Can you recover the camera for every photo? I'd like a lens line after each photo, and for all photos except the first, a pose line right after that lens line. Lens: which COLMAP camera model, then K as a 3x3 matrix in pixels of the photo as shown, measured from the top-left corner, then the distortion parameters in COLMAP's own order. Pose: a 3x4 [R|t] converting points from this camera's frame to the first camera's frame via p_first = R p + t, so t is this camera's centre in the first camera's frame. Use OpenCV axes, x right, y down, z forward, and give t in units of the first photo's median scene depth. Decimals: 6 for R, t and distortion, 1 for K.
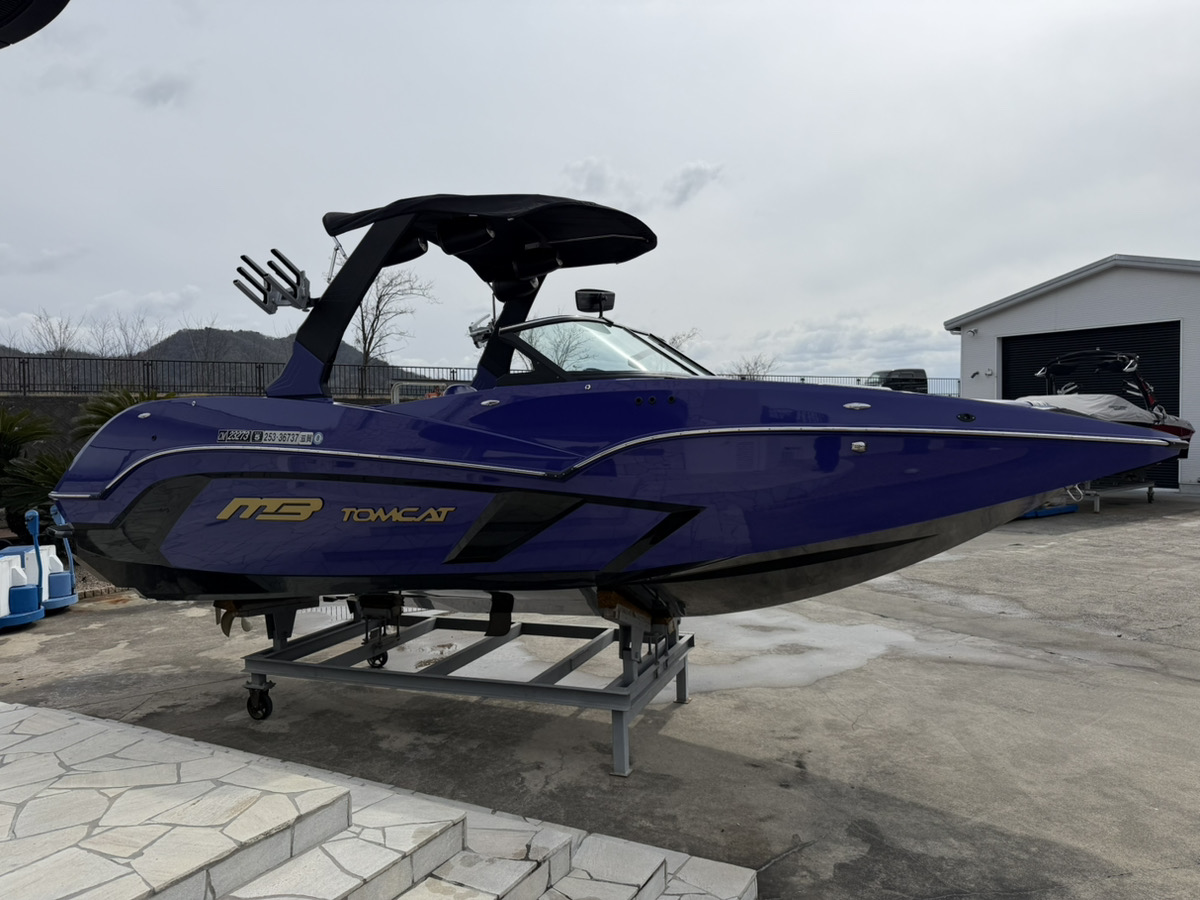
lens RADIAL K [[848.0, 0, 600.0], [0, 848.0, 450.0], [0, 0, 1]] dist [0.005063, 0.004027]
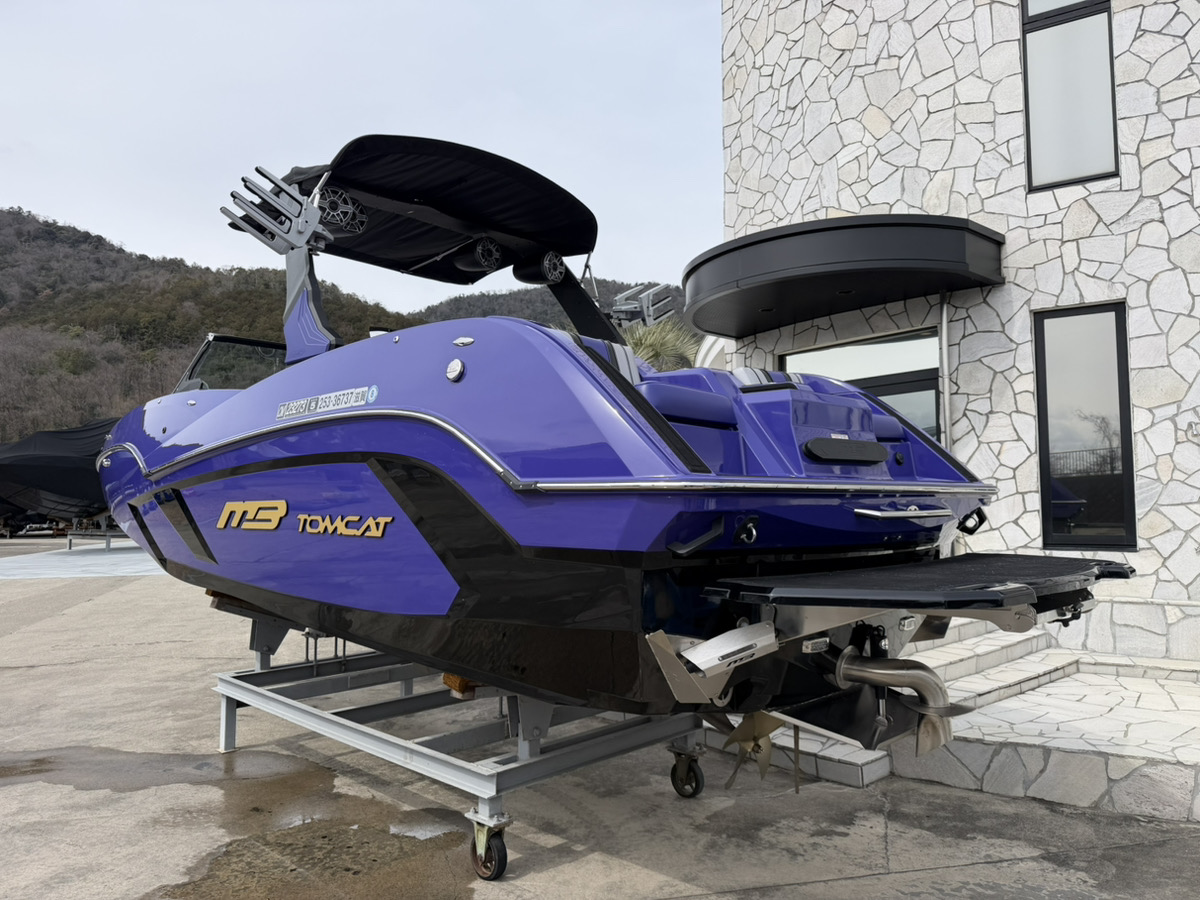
lens RADIAL K [[843.6, 0, 598.8], [0, 843.6, 466.7], [0, 0, 1]] dist [0.003550, -0.005728]
pose [[-0.924788, 0.041817, 0.378177, -0.772689], [0.034891, 0.999075, -0.025150, 0.047368], [-0.378879, -0.010063, -0.925392, 2.139697]]
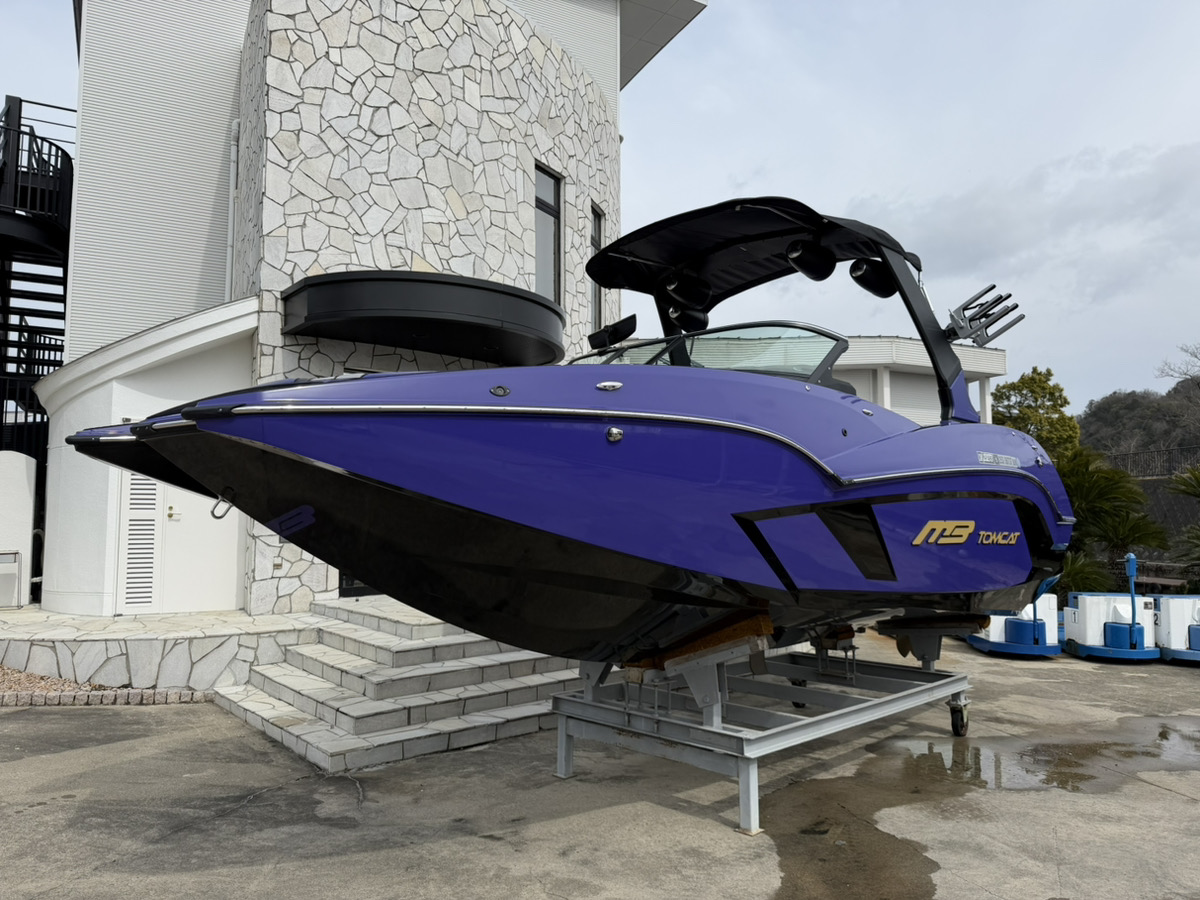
lens RADIAL K [[845.3, 0, 603.5], [0, 845.3, 463.5], [0, 0, 1]] dist [0.005066, -0.004150]
pose [[-0.370788, -0.049977, -0.927372, 1.031450], [-0.029142, 0.998685, -0.042169, 0.033909], [0.928260, 0.011390, -0.371757, 1.467844]]
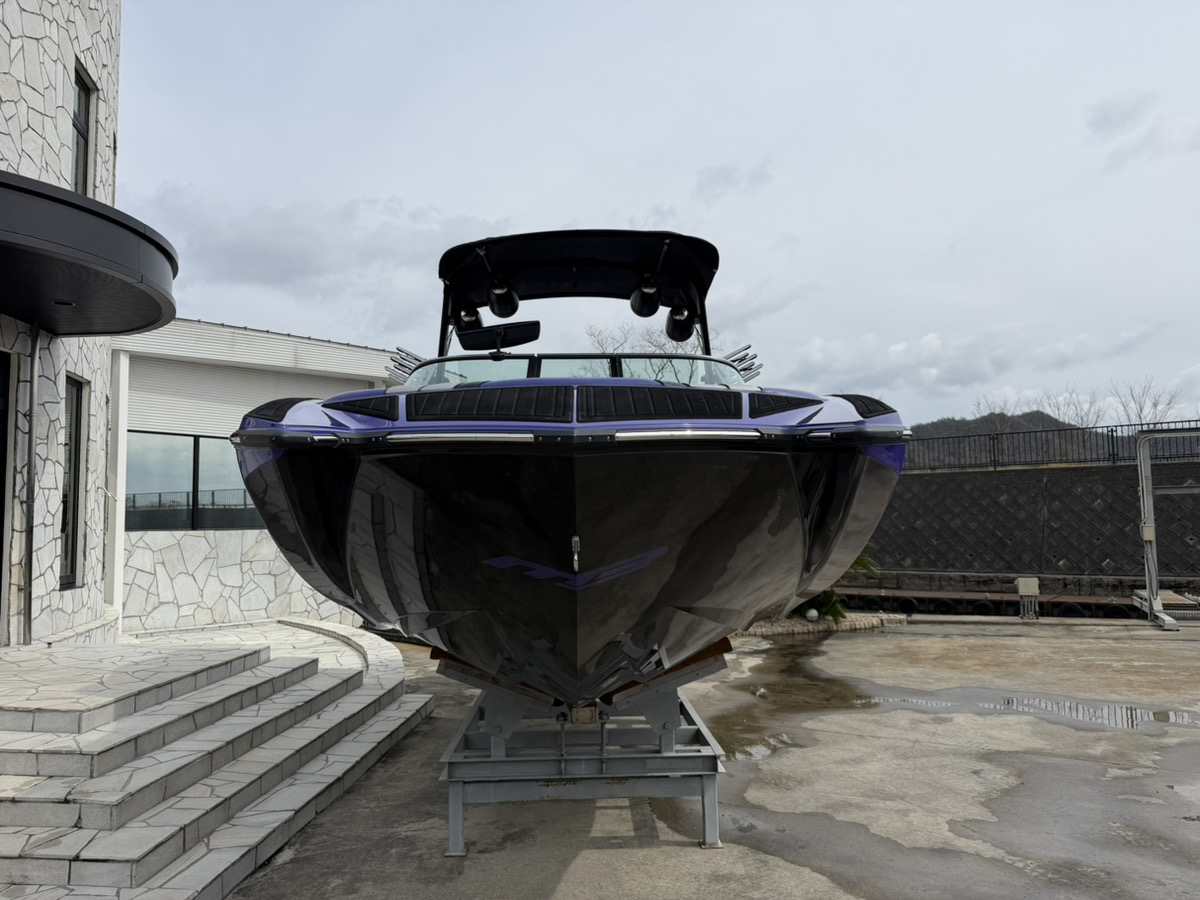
lens RADIAL K [[843.6, 0, 598.8], [0, 843.6, 466.7], [0, 0, 1]] dist [0.003550, -0.005728]
pose [[0.407489, -0.053084, -0.911666, 0.943345], [-0.024115, 0.997335, -0.068851, 0.031944], [0.912892, 0.050041, 0.405123, 0.773703]]
